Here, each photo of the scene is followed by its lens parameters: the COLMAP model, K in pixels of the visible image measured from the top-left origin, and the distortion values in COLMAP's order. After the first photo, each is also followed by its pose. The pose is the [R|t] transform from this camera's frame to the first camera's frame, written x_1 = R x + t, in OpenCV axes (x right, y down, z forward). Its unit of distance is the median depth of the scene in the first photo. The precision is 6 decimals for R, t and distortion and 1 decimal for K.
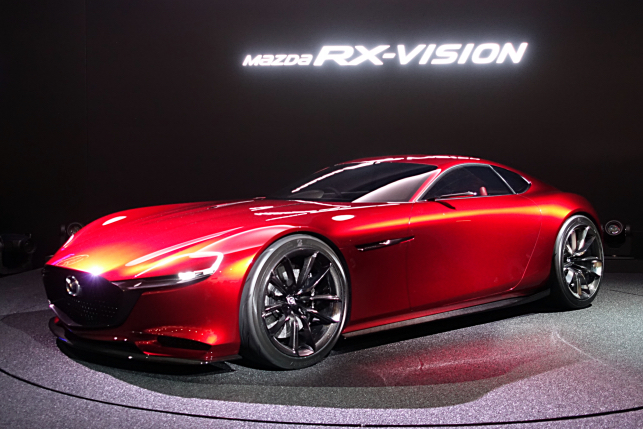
lens RADIAL K [[597.8, 0, 321.5], [0, 597.8, 214.5], [0, 0, 1]] dist [0.005351, 0.003219]
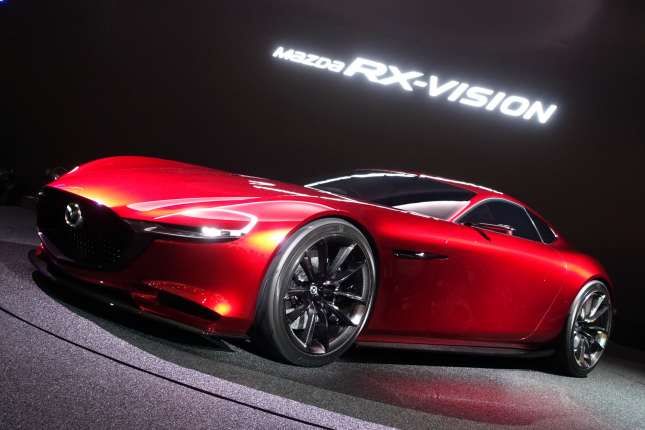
lens RADIAL K [[610.0, 0, 341.2], [0, 610.0, 214.0], [0, 0, 1]] dist [-0.000782, -0.001905]
pose [[0.968972, 0.243181, 0.044226, -0.071339], [-0.242065, 0.969823, -0.029116, 0.046564], [-0.049972, 0.017507, 0.998597, 0.082311]]
